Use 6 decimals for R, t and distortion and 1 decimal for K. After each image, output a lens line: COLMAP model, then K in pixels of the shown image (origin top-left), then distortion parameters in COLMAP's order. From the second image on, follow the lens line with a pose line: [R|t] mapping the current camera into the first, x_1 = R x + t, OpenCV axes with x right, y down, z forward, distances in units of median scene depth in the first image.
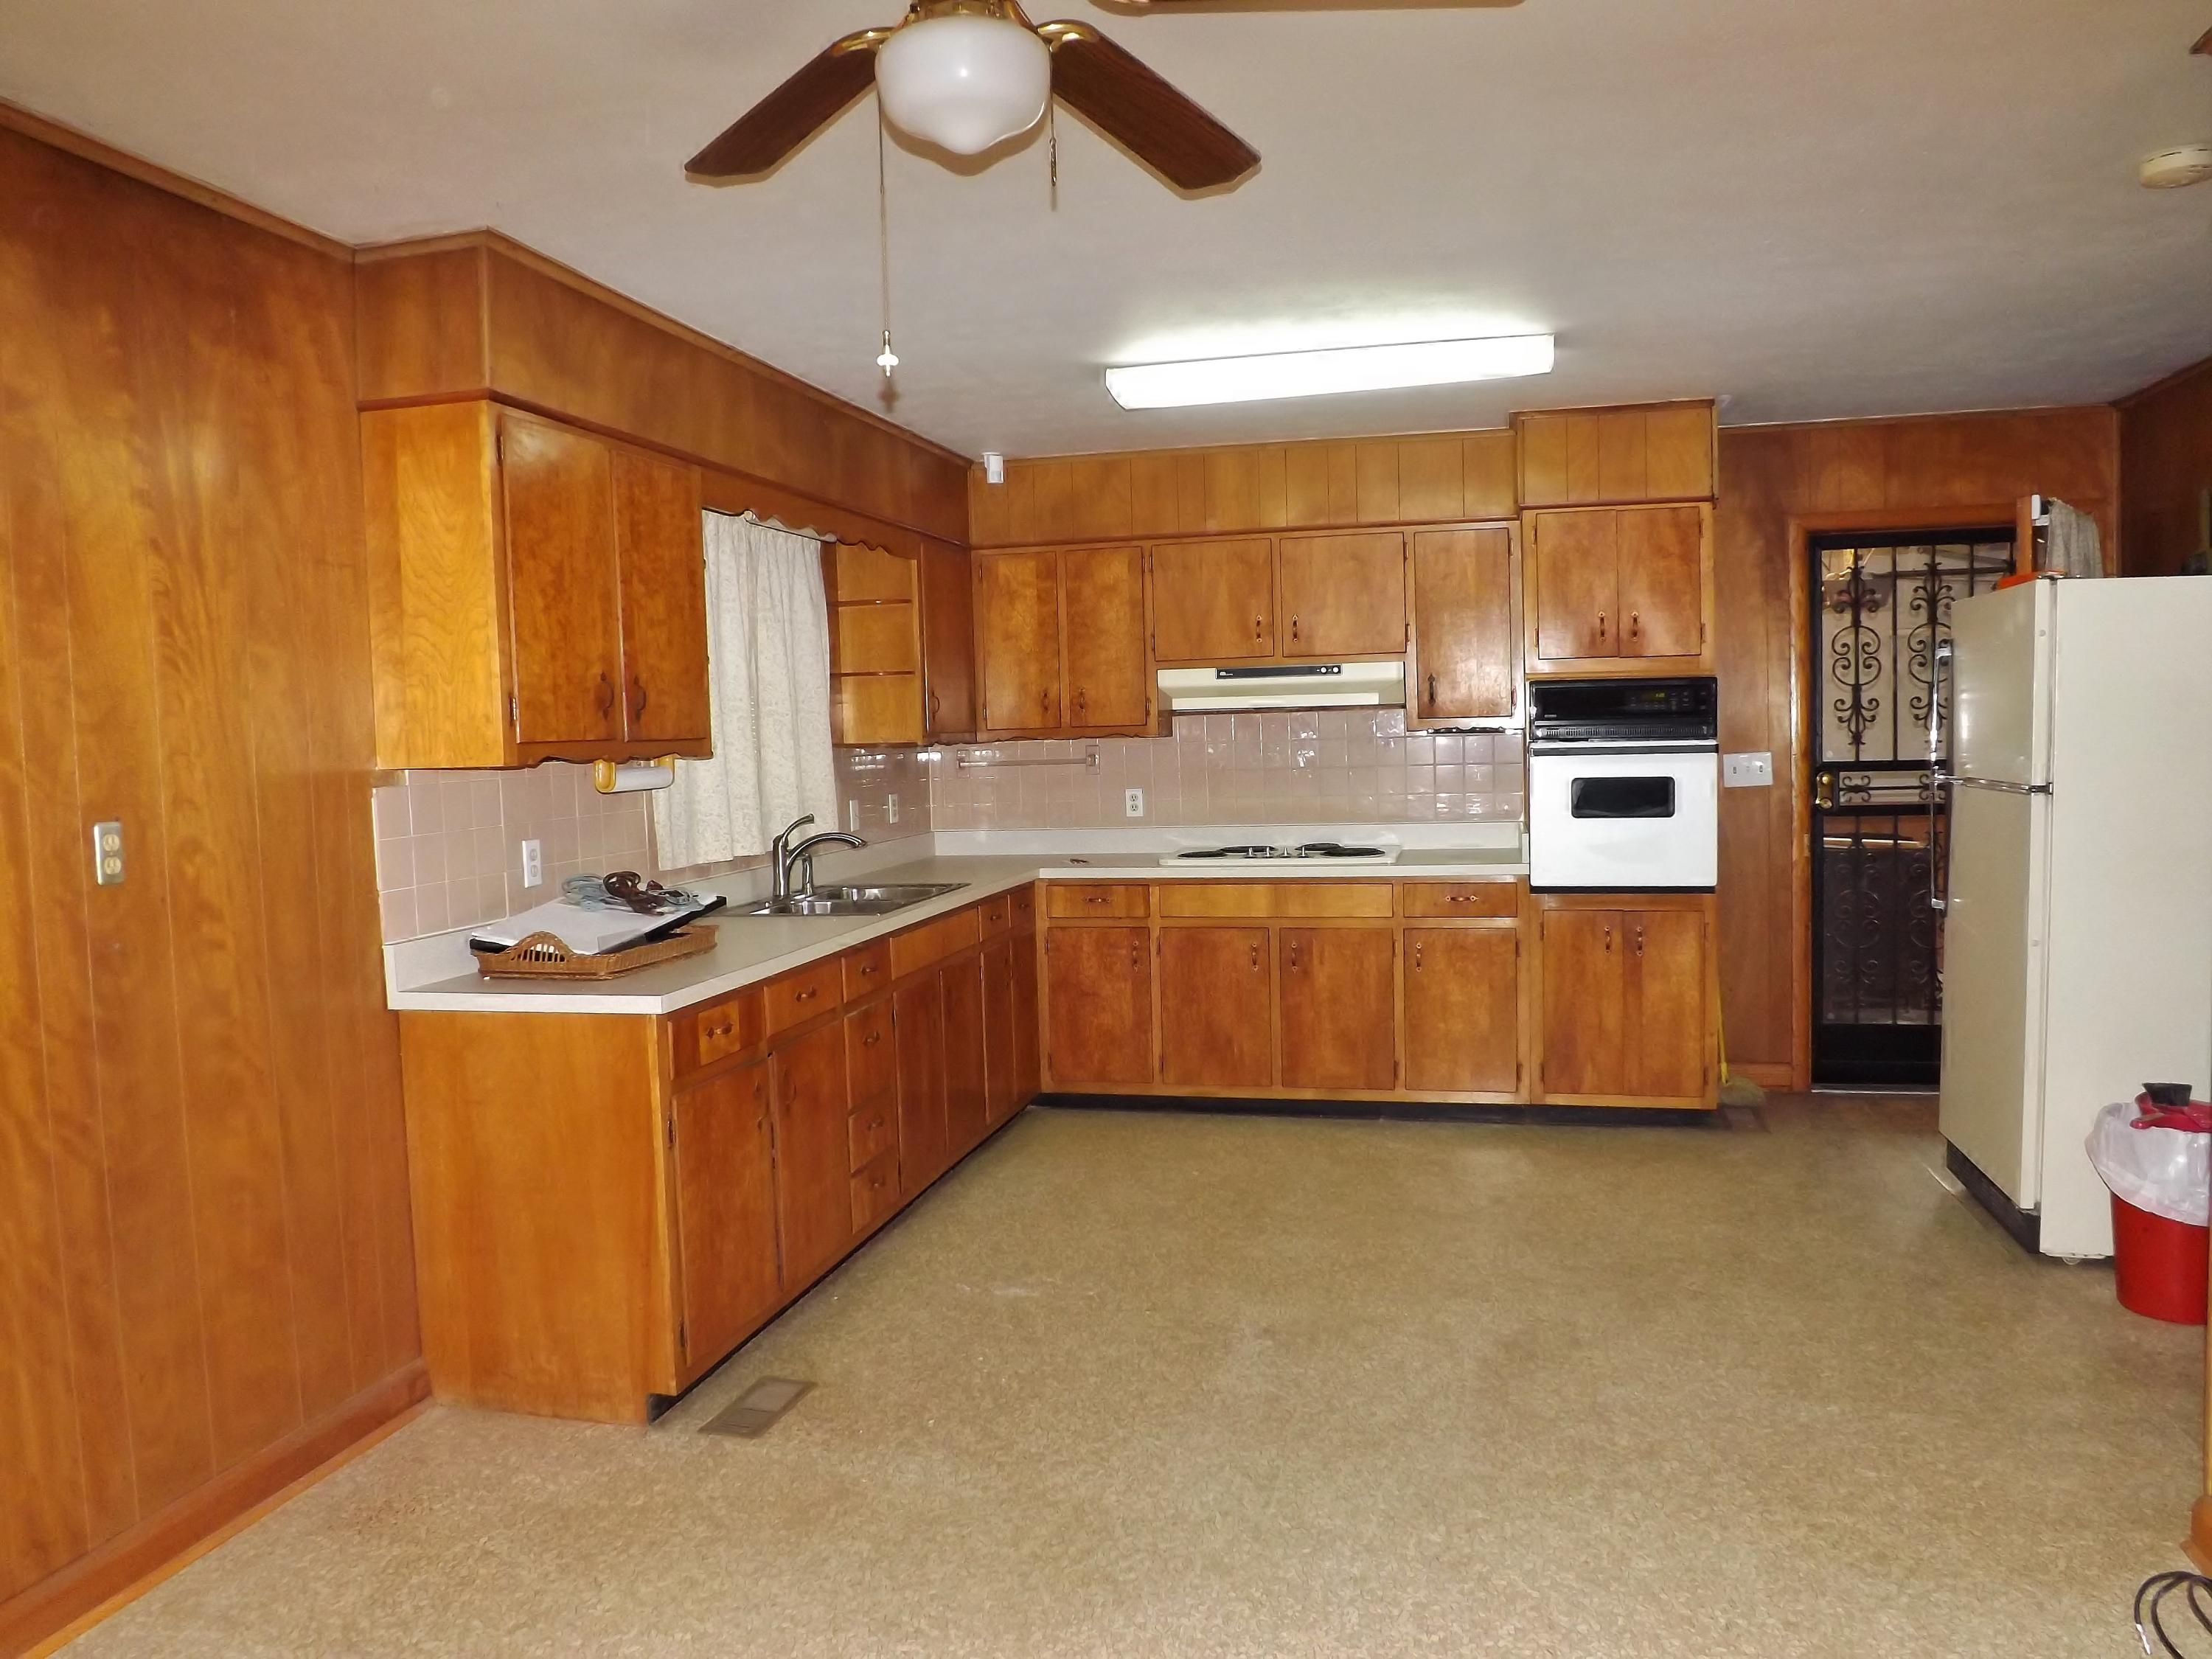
lens RADIAL K [[1585.2, 0, 1102.6], [0, 1585.2, 830.8], [0, 0, 1]] dist [0.004425, 0.002409]
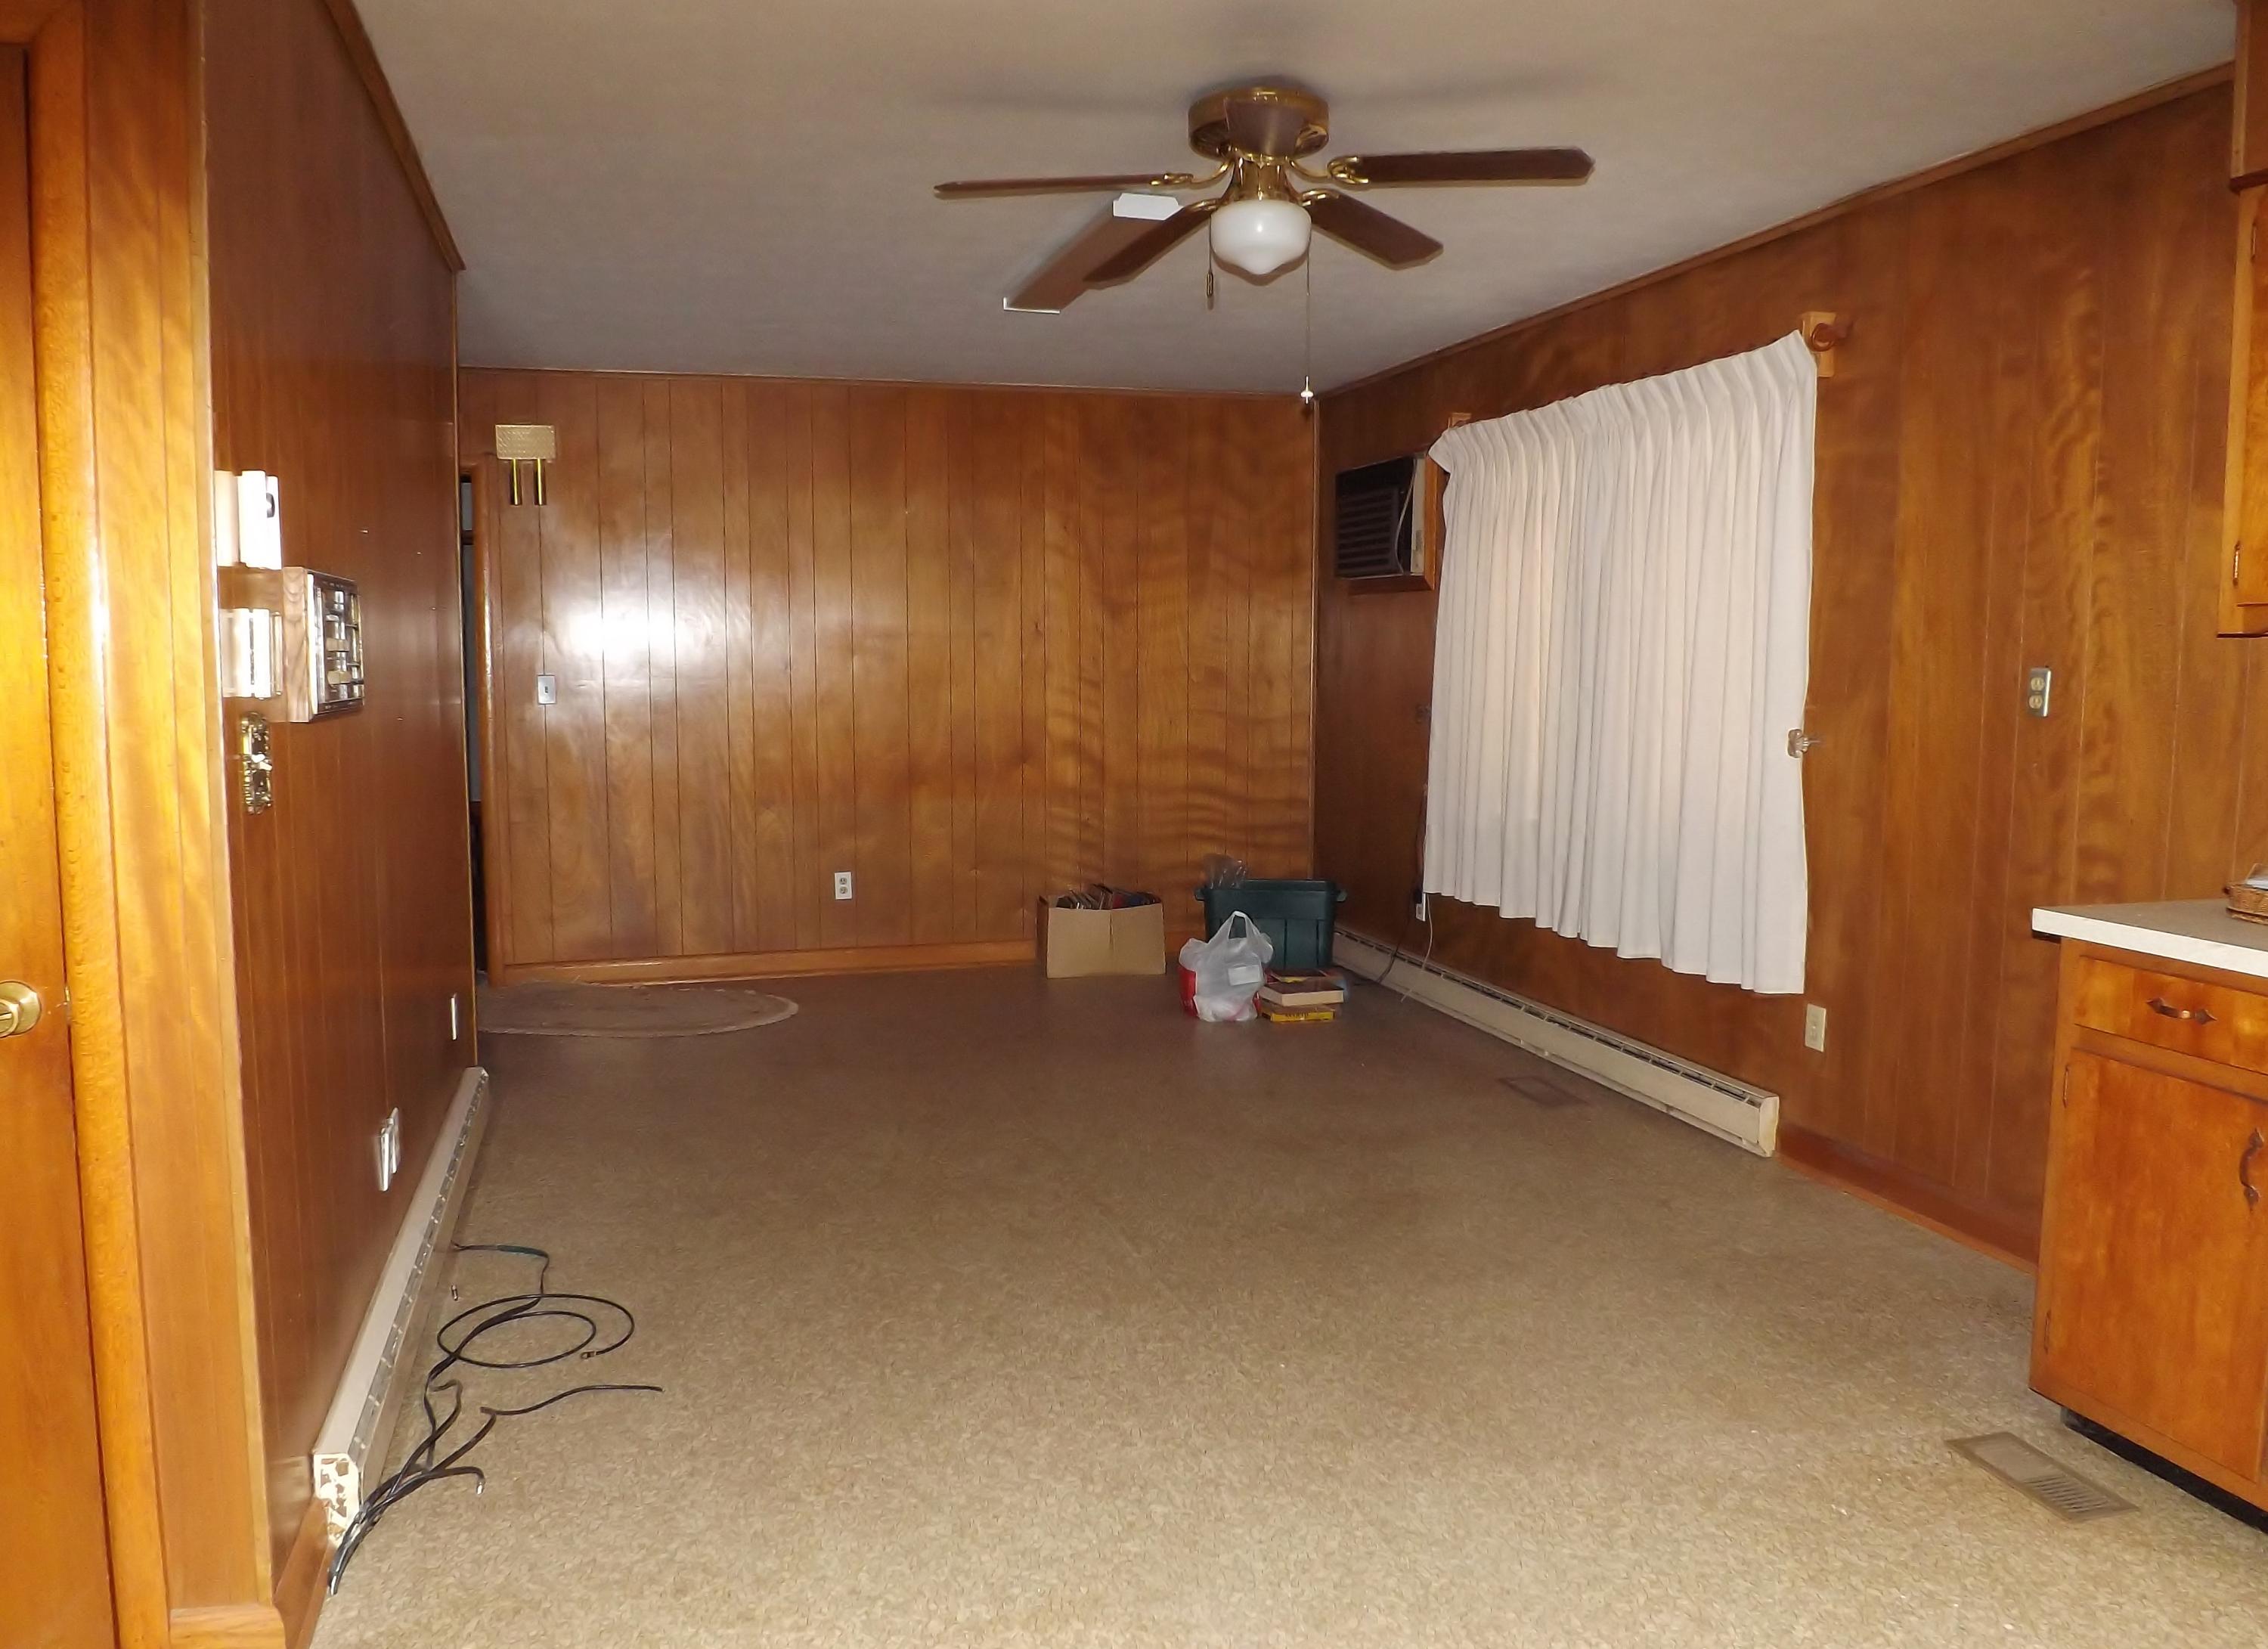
lens RADIAL K [[1674.0, 0, 1131.4], [0, 1674.0, 826.9], [0, 0, 1]] dist [0.004834, 0.001379]
pose [[-0.863018, 0.071579, -0.500076, 0.685262], [-0.015920, 0.985565, 0.168545, -0.095581], [0.504922, 0.153419, -0.849421, 1.780619]]
